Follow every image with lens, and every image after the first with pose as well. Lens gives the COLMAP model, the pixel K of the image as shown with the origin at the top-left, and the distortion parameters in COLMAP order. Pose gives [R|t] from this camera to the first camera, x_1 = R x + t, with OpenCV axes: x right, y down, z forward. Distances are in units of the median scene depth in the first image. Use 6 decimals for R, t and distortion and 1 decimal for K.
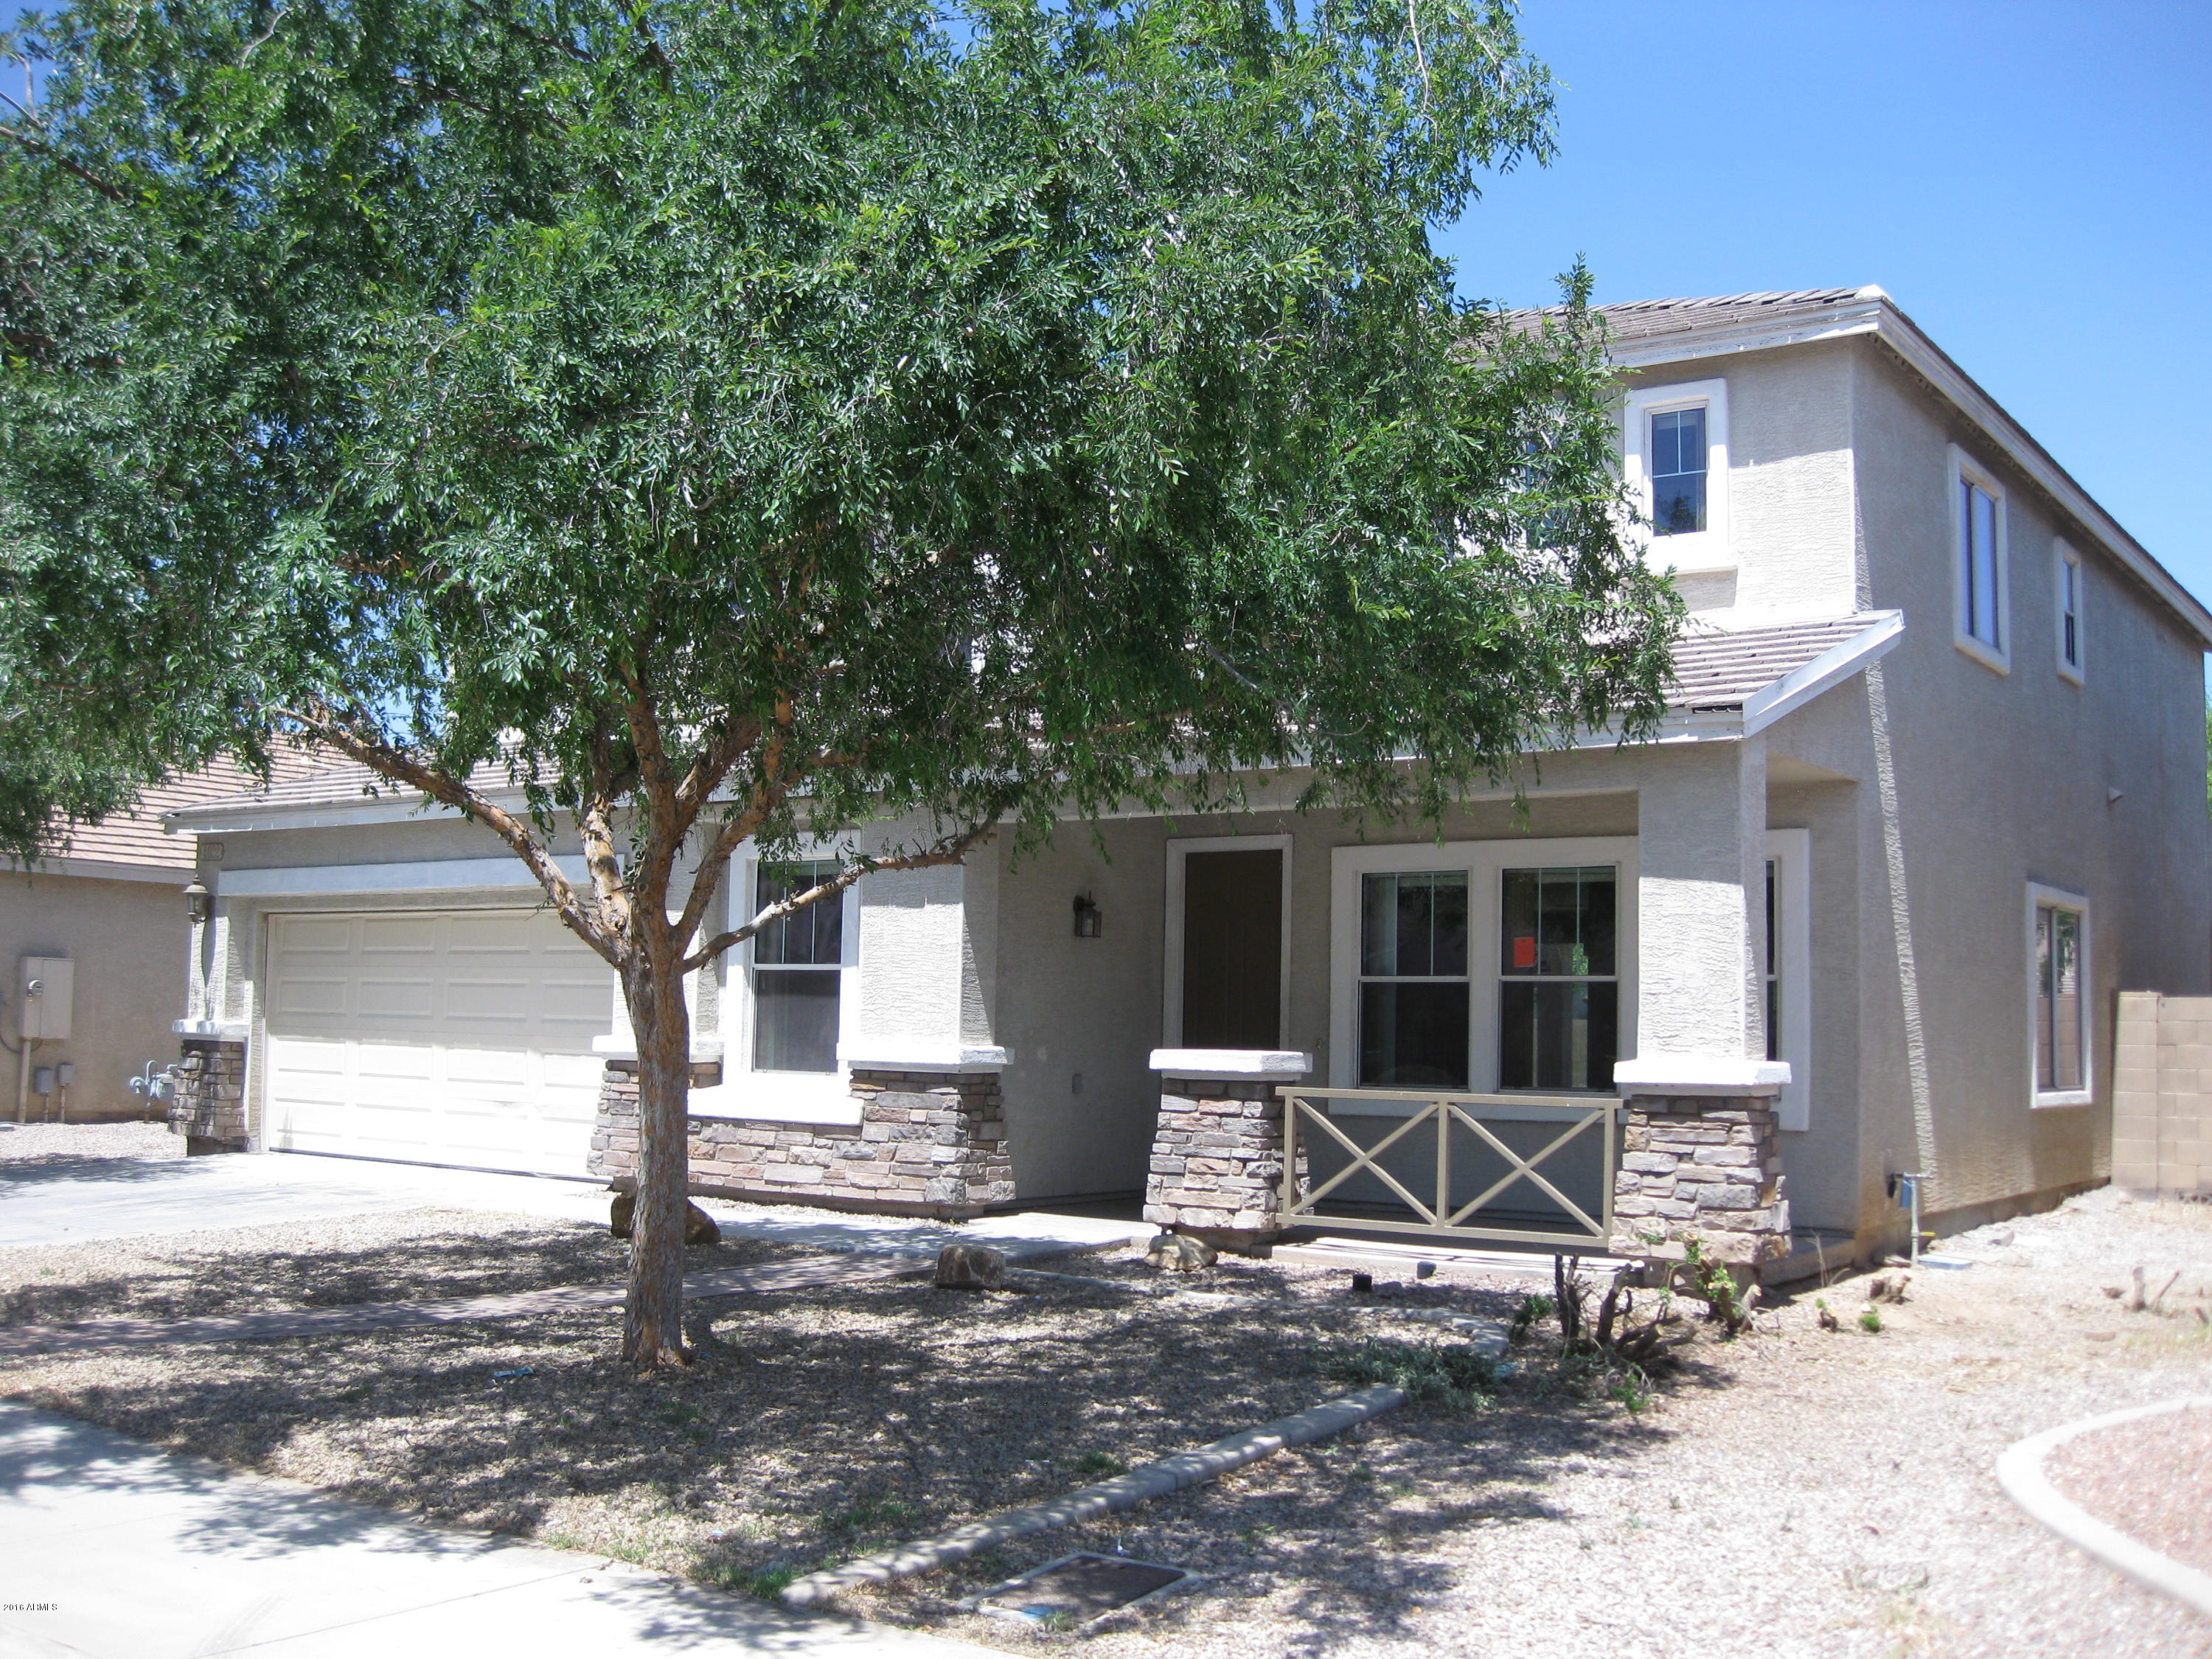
lens RADIAL K [[2254.2, 0, 1106.0], [0, 2254.2, 829.5], [0, 0, 1]] dist [-0.181198, -0.002843]
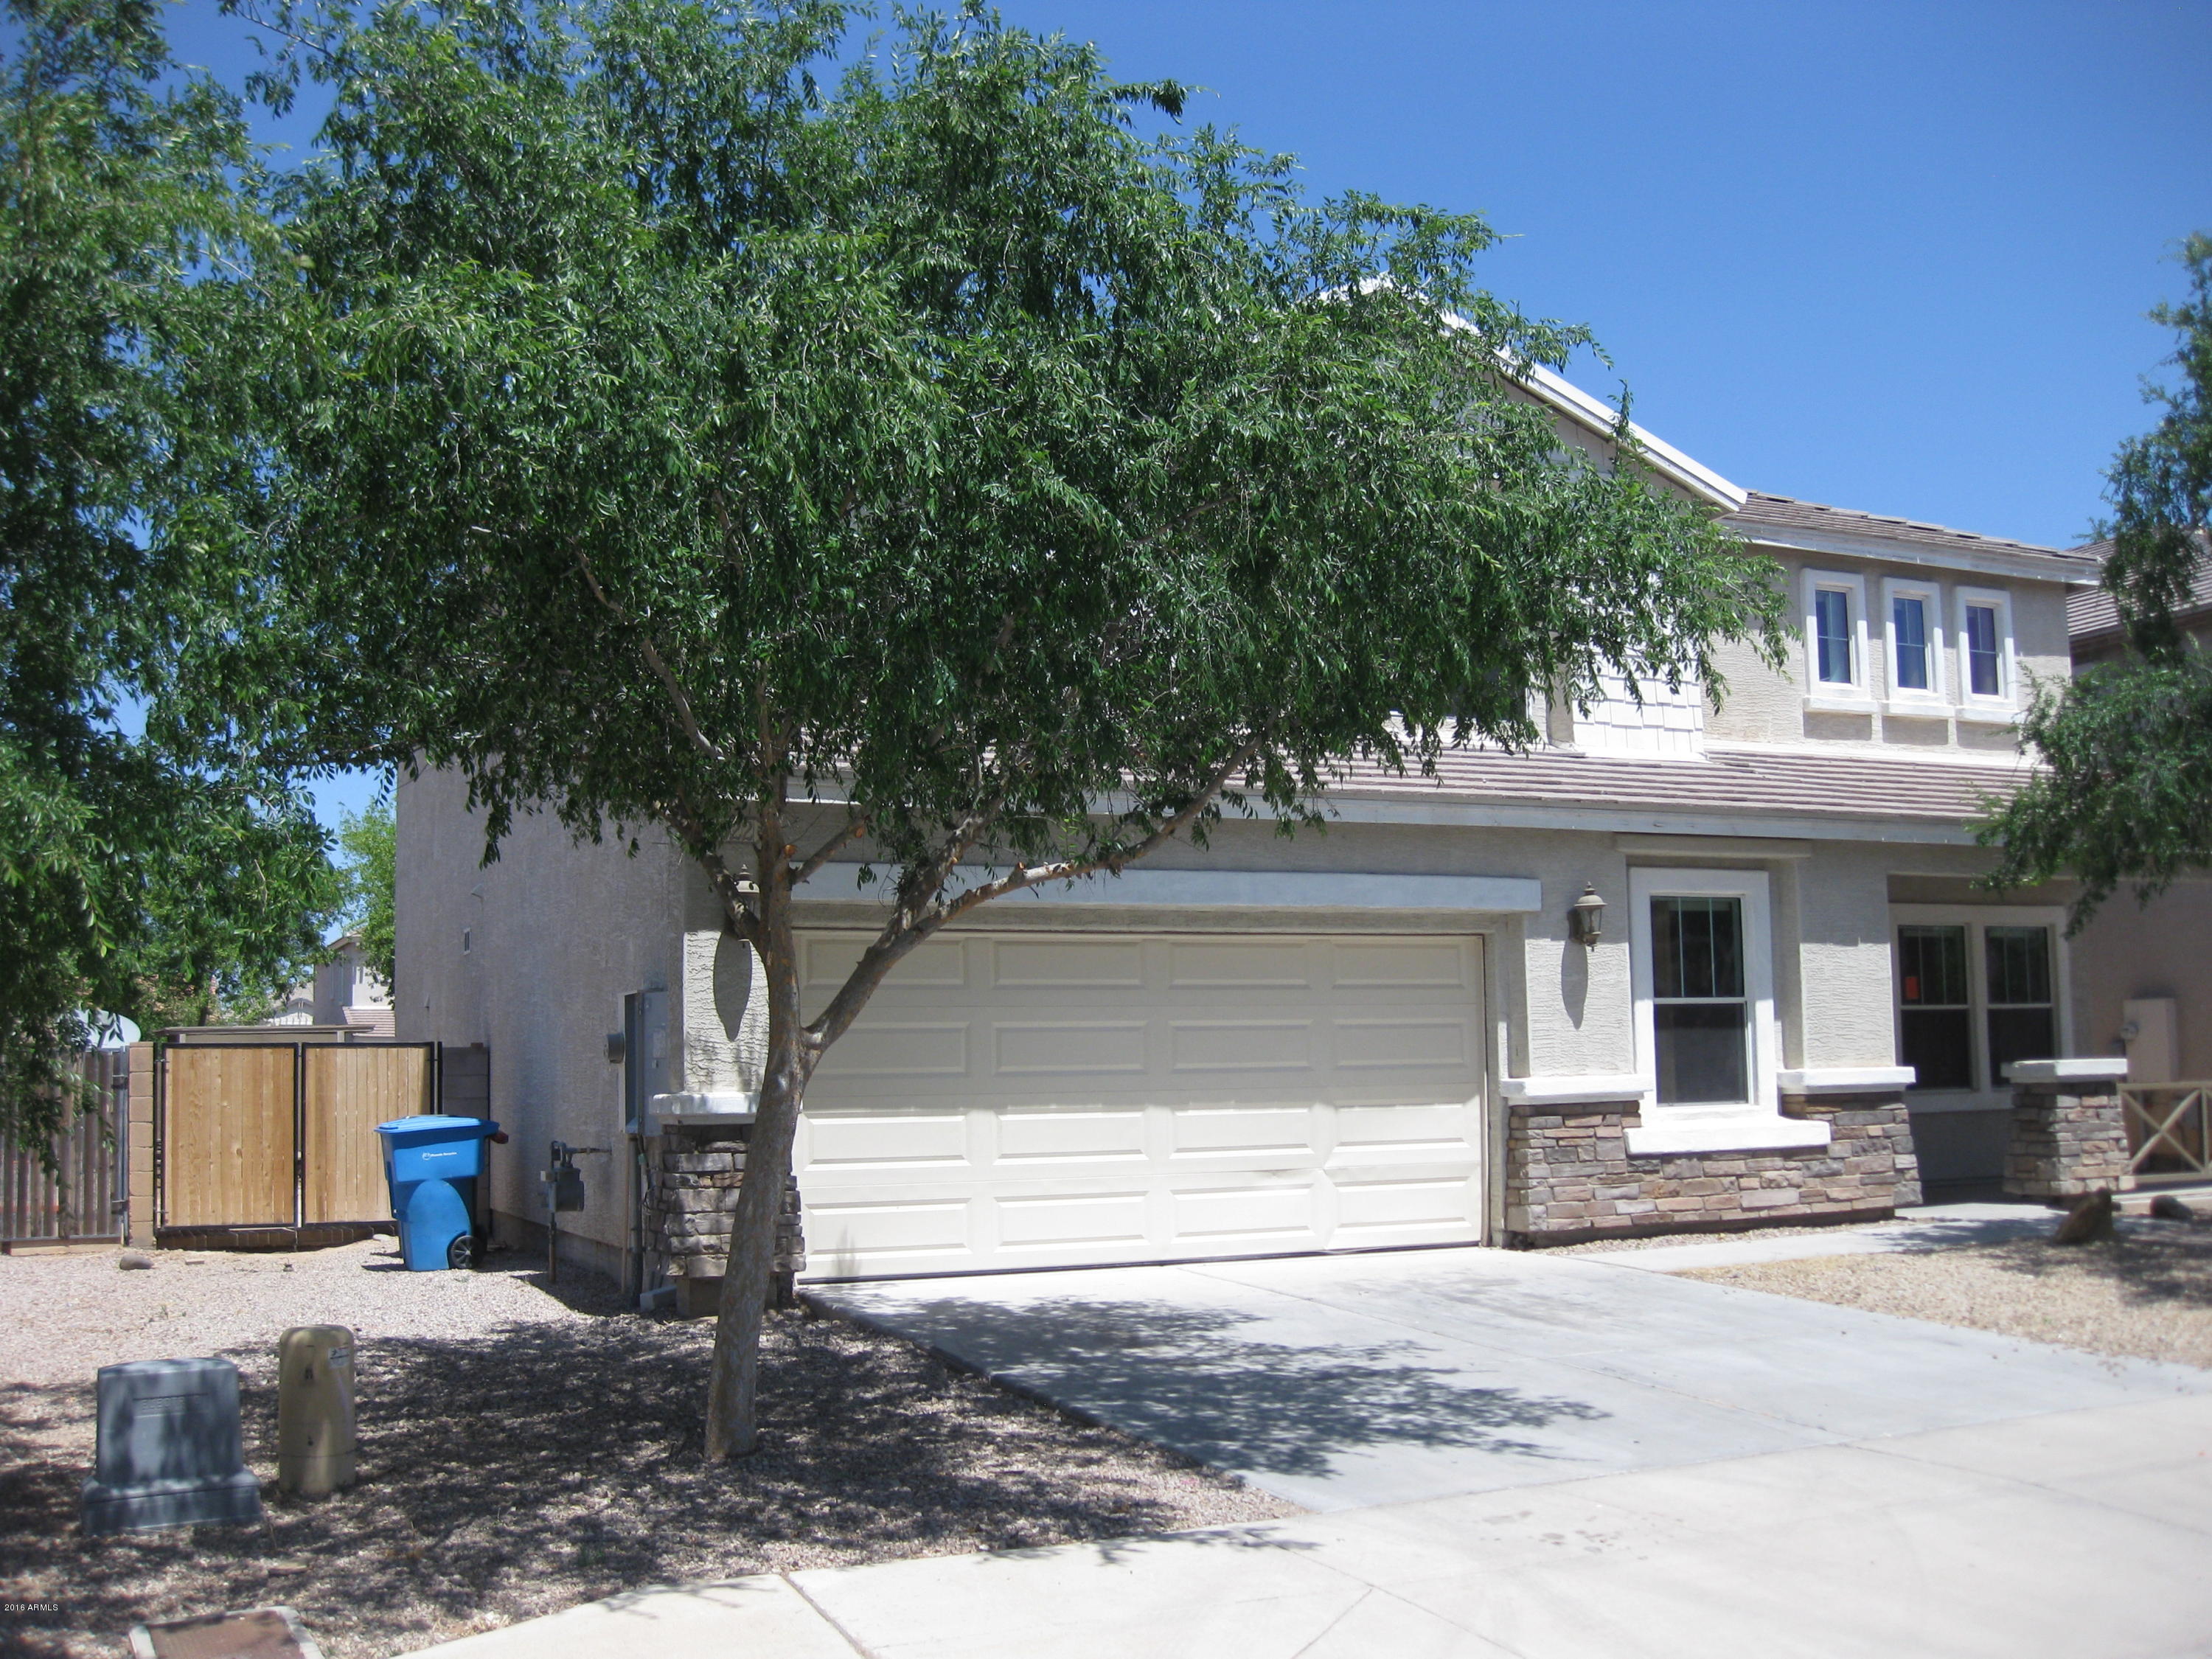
lens RADIAL K [[2279.9, 0, 1106.0], [0, 2279.9, 829.5], [0, 0, 1]] dist [-0.146820, 0.012112]
pose [[0.505276, 0.067253, 0.860333, -1.220378], [-0.048757, 0.997591, -0.049348, 0.049463], [-0.861579, -0.017013, 0.507338, 0.745447]]
